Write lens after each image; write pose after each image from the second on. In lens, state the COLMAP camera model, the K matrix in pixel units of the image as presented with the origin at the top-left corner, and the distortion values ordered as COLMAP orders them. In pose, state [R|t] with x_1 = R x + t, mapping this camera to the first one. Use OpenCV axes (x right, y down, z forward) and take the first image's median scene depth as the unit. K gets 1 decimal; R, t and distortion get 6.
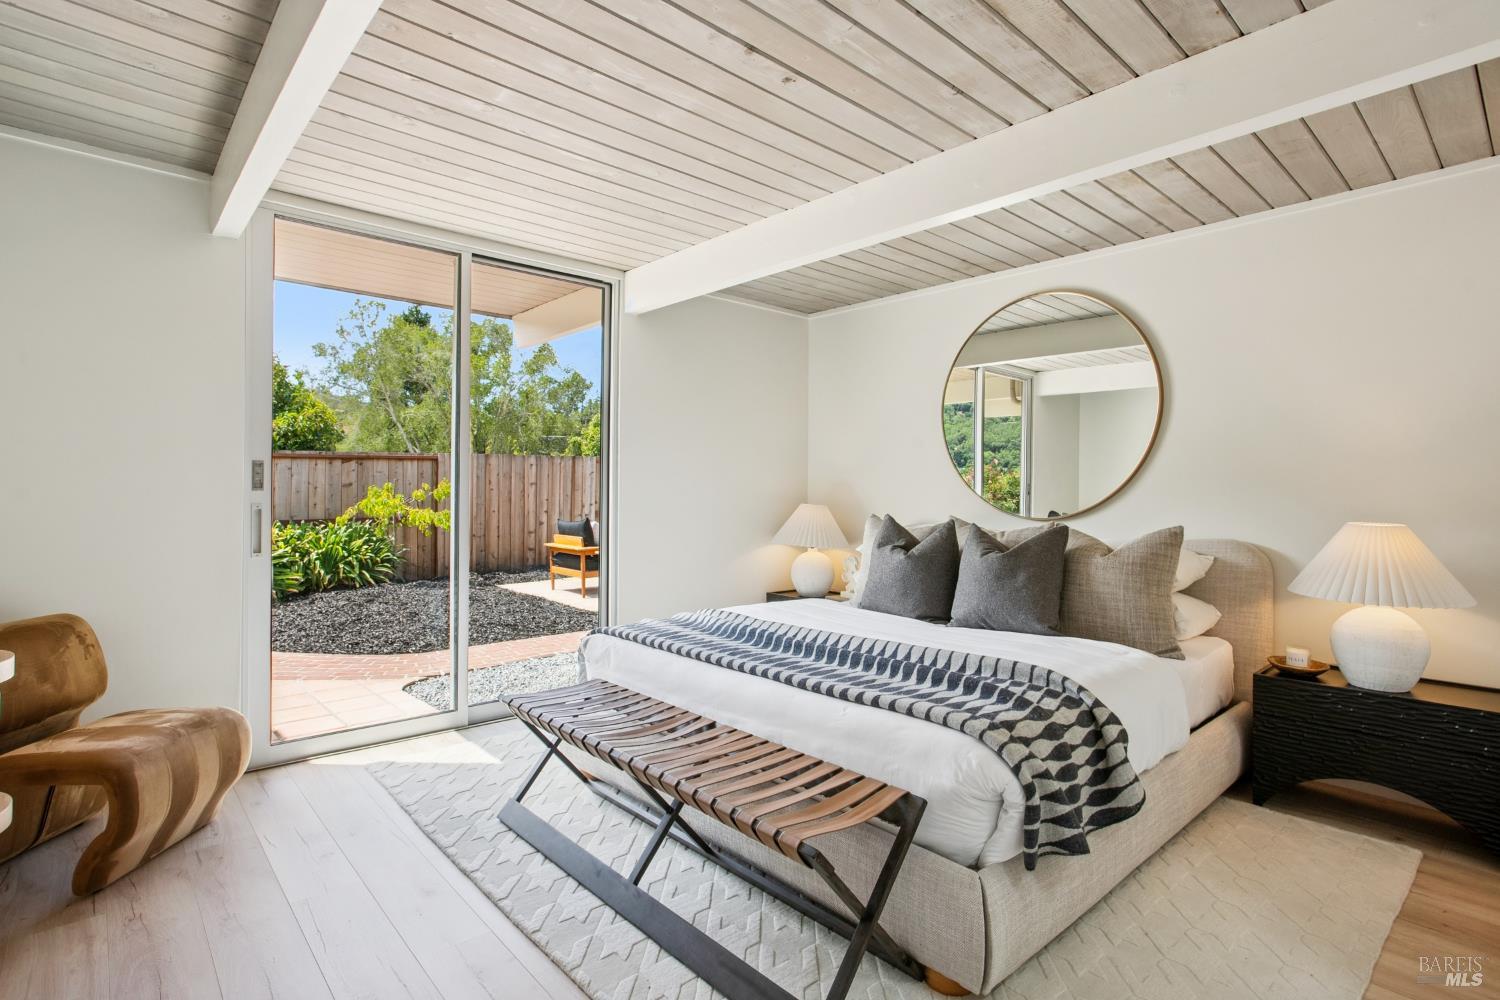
lens RADIAL K [[742.0, 0, 753.7], [0, 742.0, 489.4], [0, 0, 1]] dist [-0.020992, 0.006086]
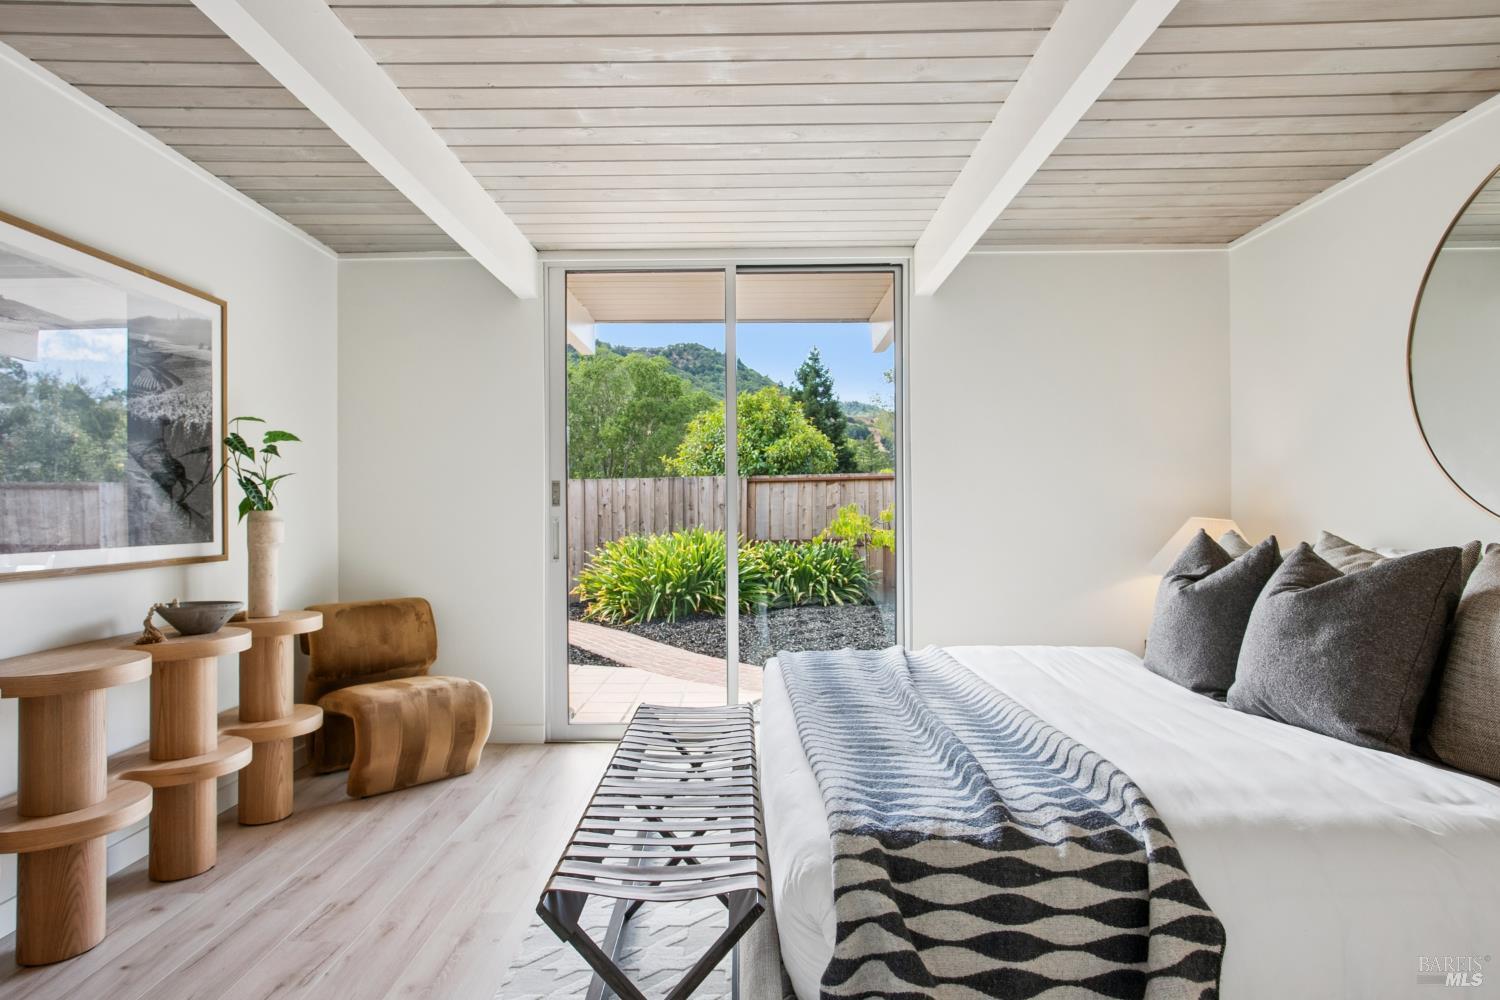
lens RADIAL K [[828.9, 0, 749.0], [0, 828.9, 507.7], [0, 0, 1]] dist [-0.002024, 0.002842]
pose [[0.735851, -0.015909, -0.676957, 0.332114], [0.011666, 0.999873, -0.010816, 0.015856], [0.677043, 0.000061, 0.735943, 0.165921]]
